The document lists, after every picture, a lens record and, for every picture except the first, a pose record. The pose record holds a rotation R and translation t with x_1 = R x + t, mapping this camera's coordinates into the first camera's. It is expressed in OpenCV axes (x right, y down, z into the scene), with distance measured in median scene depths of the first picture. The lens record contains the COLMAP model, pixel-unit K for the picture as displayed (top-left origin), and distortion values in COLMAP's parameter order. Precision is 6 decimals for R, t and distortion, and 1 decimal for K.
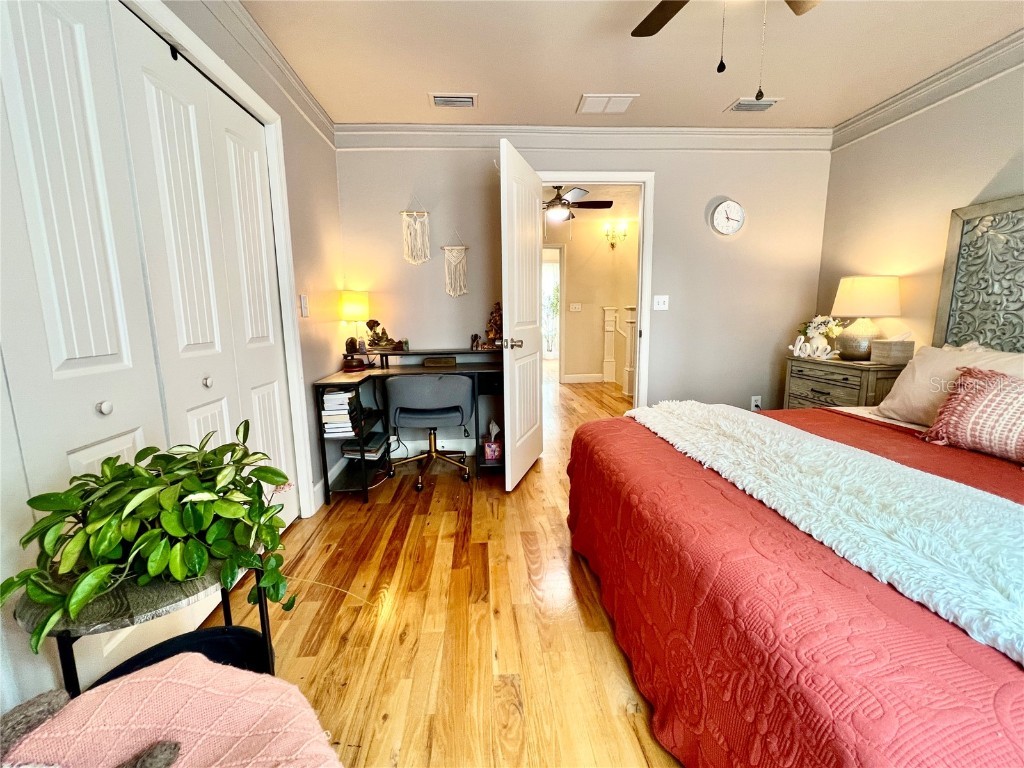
lens RADIAL K [[430.4, 0, 508.2], [0, 430.4, 384.5], [0, 0, 1]] dist [-0.003918, 0.000725]
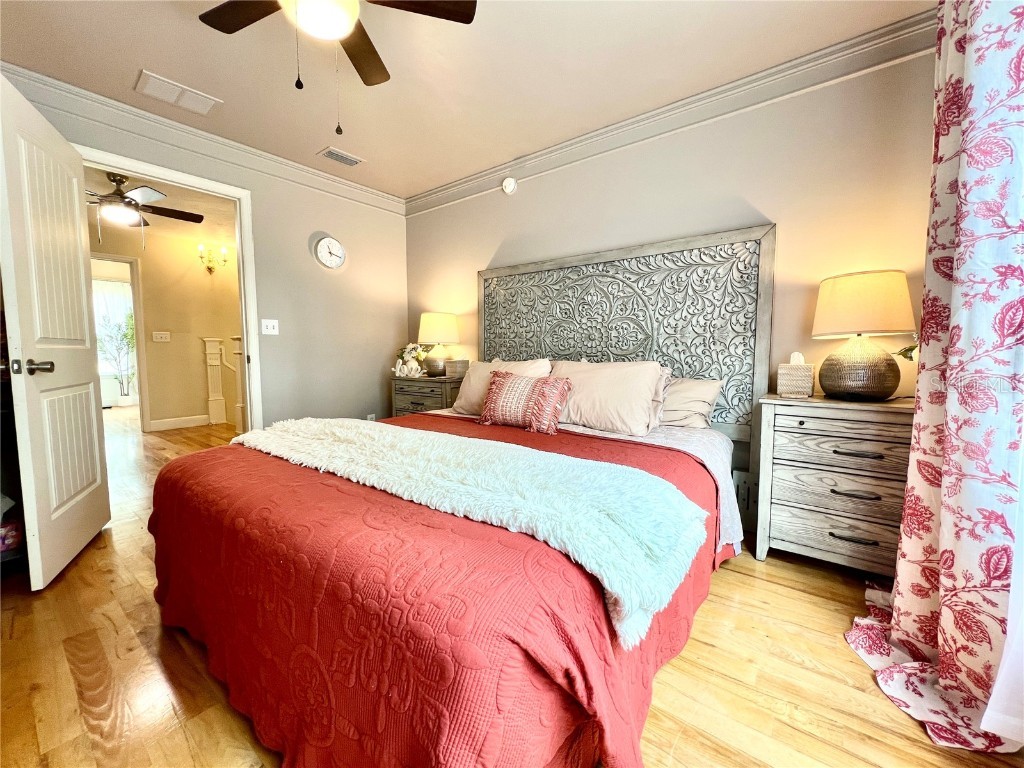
lens RADIAL K [[412.4, 0, 508.4], [0, 412.4, 385.8], [0, 0, 1]] dist [-0.001183, 0.000809]
pose [[0.667762, -0.045297, 0.742995, 0.032512], [0.113370, 0.992691, -0.041371, 0.056224], [-0.735691, 0.111859, 0.668017, 0.017372]]
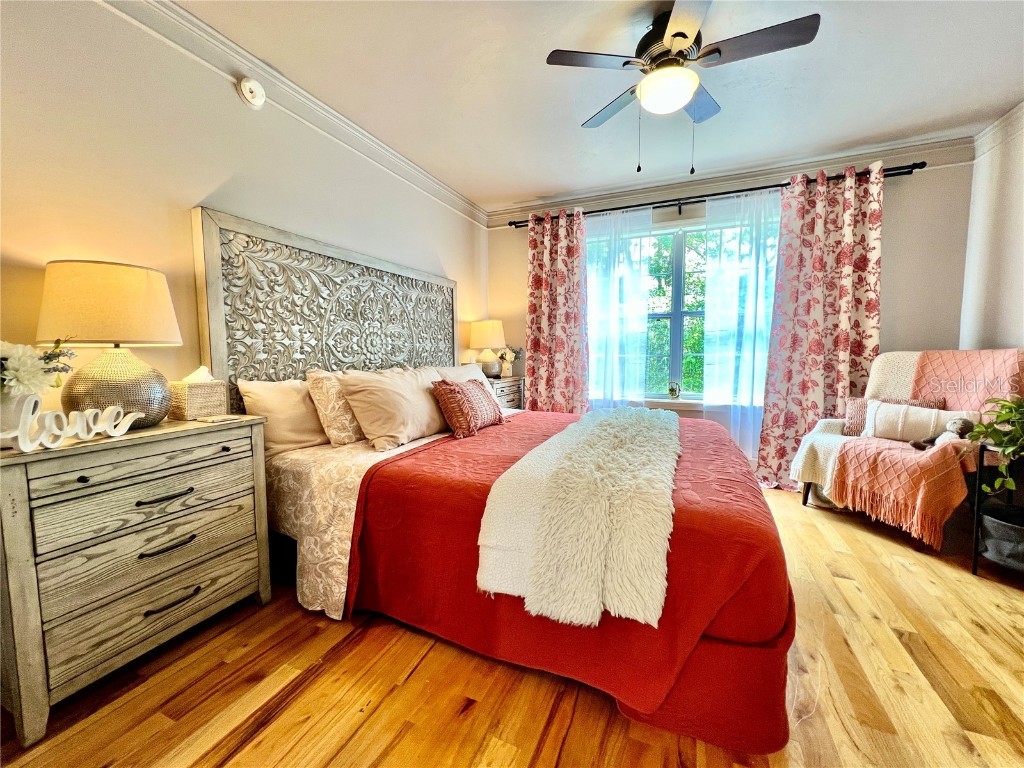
lens RADIAL K [[412.4, 0, 511.9], [0, 412.4, 378.7], [0, 0, 1]] dist [-0.001183, 0.000809]
pose [[-0.886210, -0.017989, 0.462934, 0.208447], [0.088005, 0.974515, 0.206340, -0.215389], [-0.454848, 0.223601, -0.862042, 1.474924]]
